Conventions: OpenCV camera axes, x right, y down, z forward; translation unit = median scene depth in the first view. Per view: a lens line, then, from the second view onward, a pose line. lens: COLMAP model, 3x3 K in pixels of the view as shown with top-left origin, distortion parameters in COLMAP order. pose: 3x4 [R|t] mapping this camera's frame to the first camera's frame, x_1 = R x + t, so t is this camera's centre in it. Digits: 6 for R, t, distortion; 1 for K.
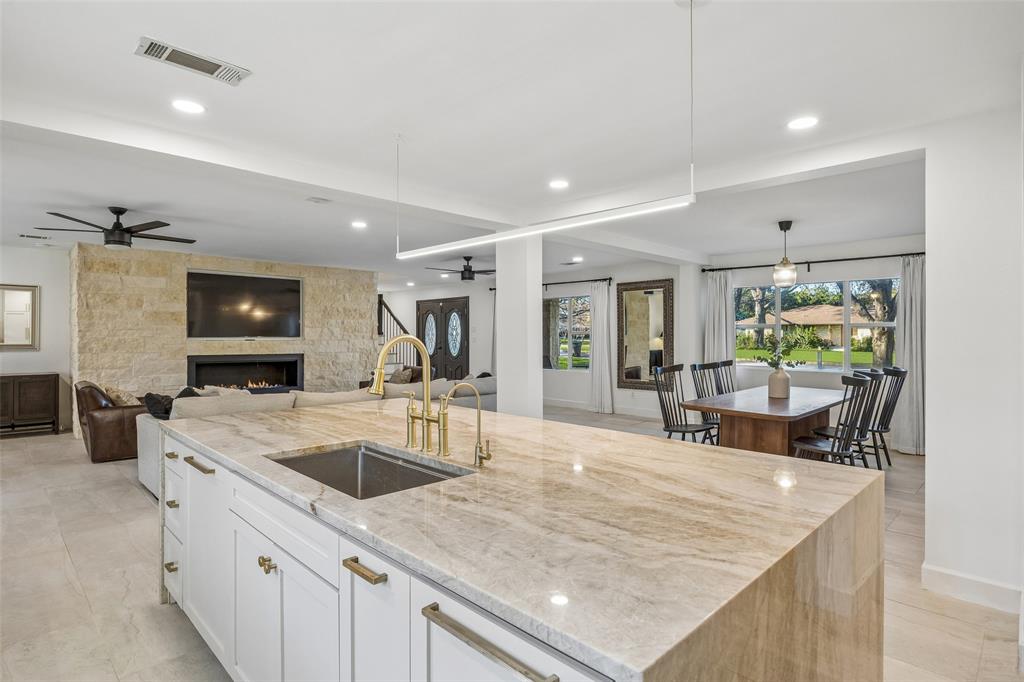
lens RADIAL K [[542.0, 0, 511.8], [0, 542.0, 337.4], [0, 0, 1]] dist [0.000674, -0.000111]
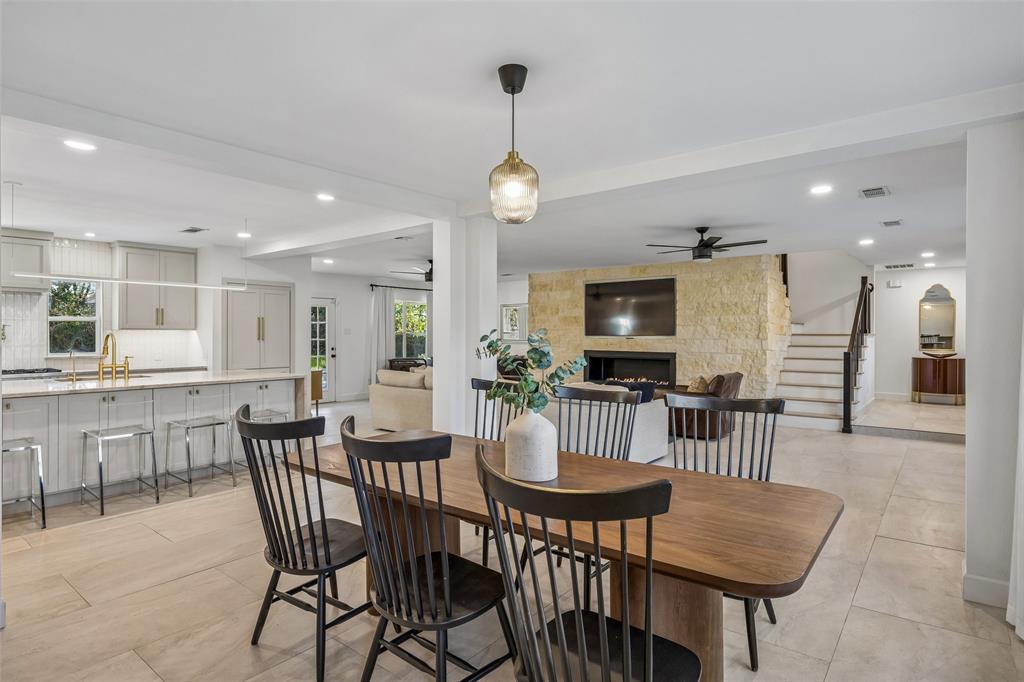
lens RADIAL K [[542.0, 0, 511.1], [0, 542.0, 336.8], [0, 0, 1]] dist [0.000674, -0.000111]
pose [[0.117319, 0.006611, -0.993072, 0.549191], [-0.000309, 0.999978, 0.006621, -0.005123], [0.993094, -0.000470, 0.117318, 0.590910]]
